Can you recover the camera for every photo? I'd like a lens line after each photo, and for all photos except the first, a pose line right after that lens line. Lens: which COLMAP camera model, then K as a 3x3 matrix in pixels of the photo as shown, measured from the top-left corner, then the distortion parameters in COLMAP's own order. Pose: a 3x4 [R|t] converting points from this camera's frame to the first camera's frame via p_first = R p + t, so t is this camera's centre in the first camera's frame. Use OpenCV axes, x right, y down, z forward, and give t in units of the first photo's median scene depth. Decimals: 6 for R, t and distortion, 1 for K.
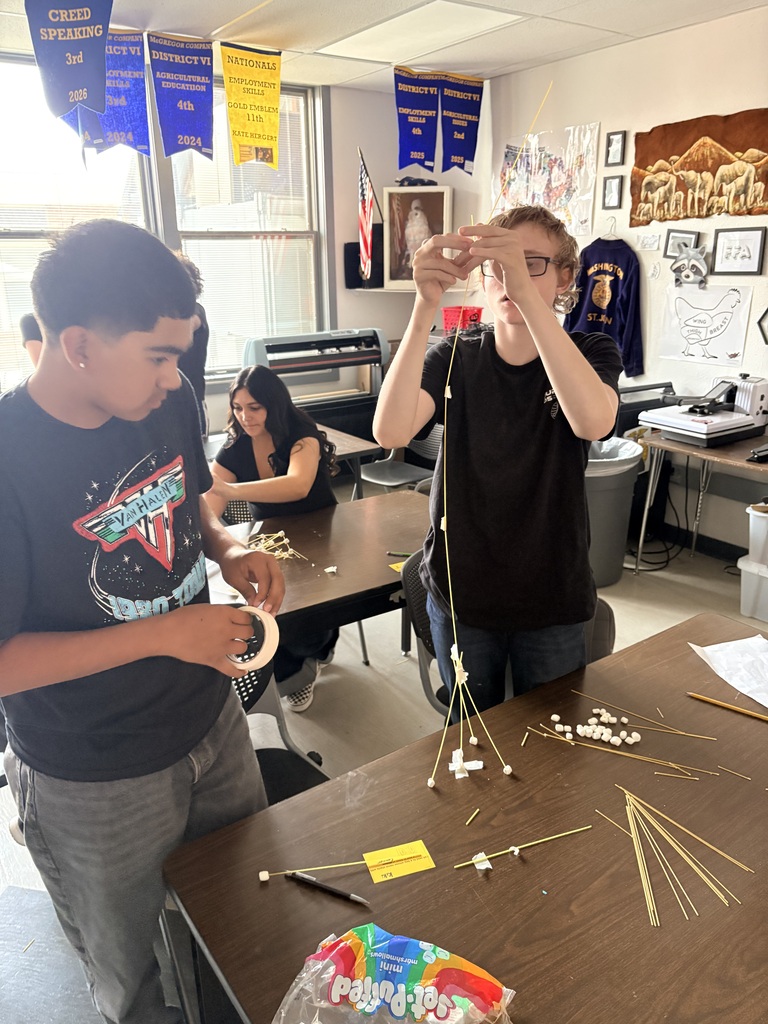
lens RADIAL K [[787.4, 0, 384.0], [0, 787.4, 512.0], [0, 0, 1]] dist [0.092791, -0.085876]
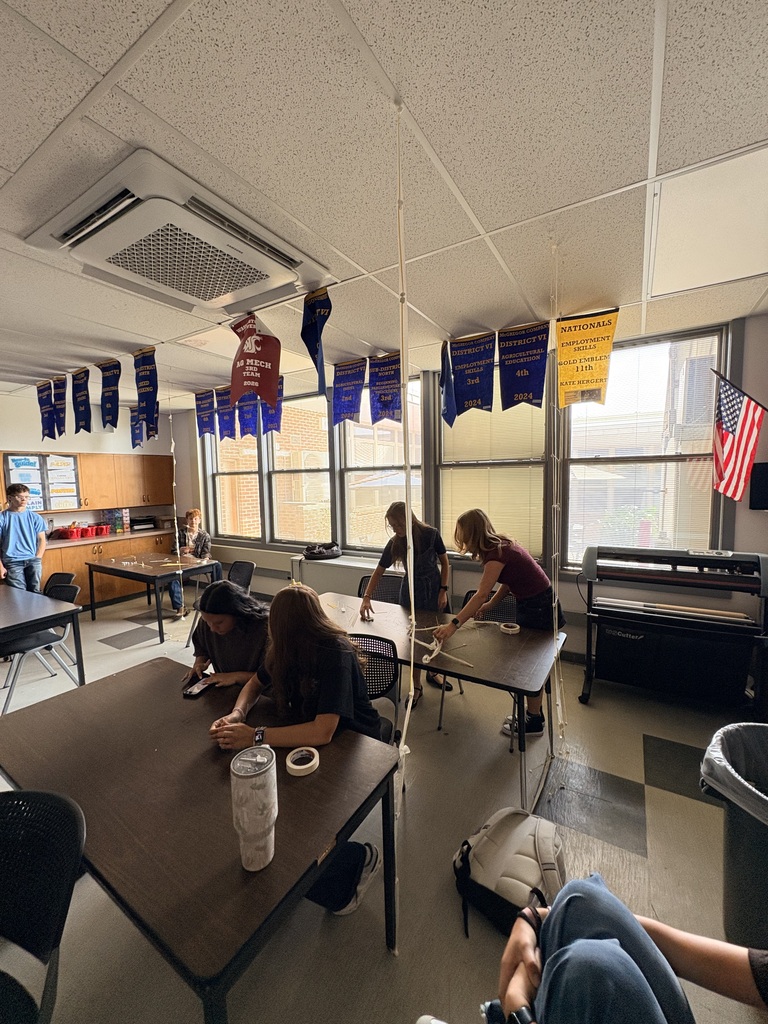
lens RADIAL K [[412.5, 0, 384.0], [0, 412.5, 512.0], [0, 0, 1]] dist [0.001443, 0.000111]
pose [[0.406813, 0.082186, -0.909807, 0.274712], [-0.271653, 0.961774, -0.034587, -0.176528], [0.872186, 0.261222, 0.413588, 0.517979]]
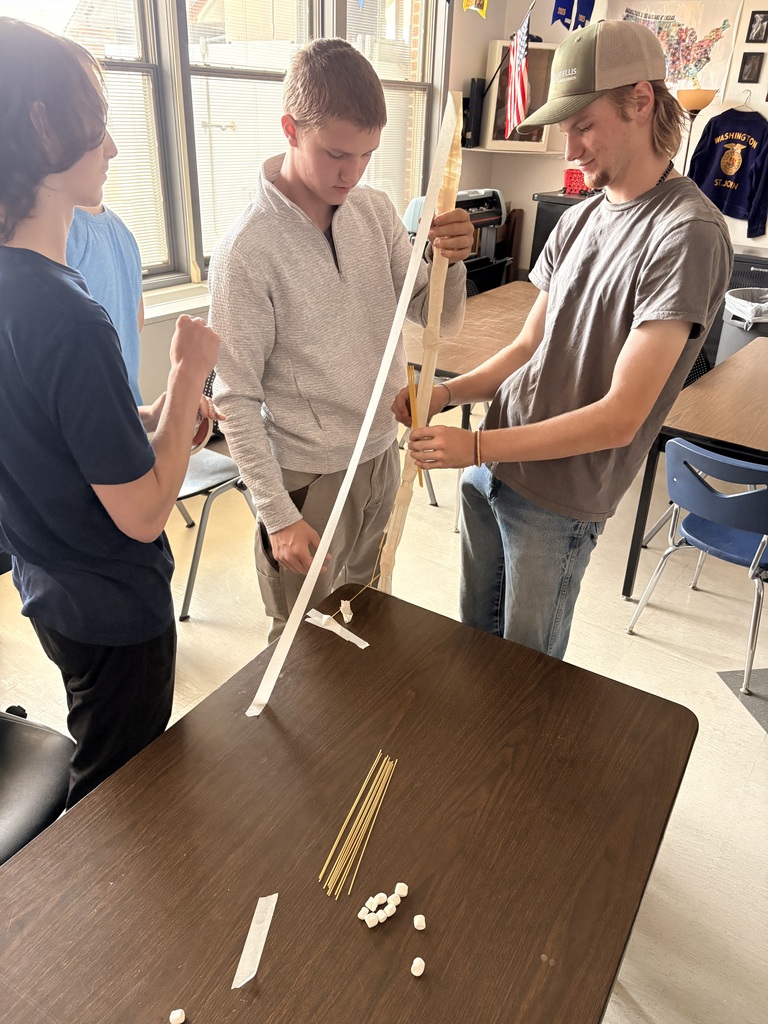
lens RADIAL K [[787.4, 0, 384.0], [0, 787.4, 512.0], [0, 0, 1]] dist [0.092791, -0.085876]
pose [[0.935696, -0.110741, 0.334976, -0.636719], [0.057754, 0.984731, 0.164221, 0.002358], [-0.348047, -0.134315, 0.927805, 0.038174]]
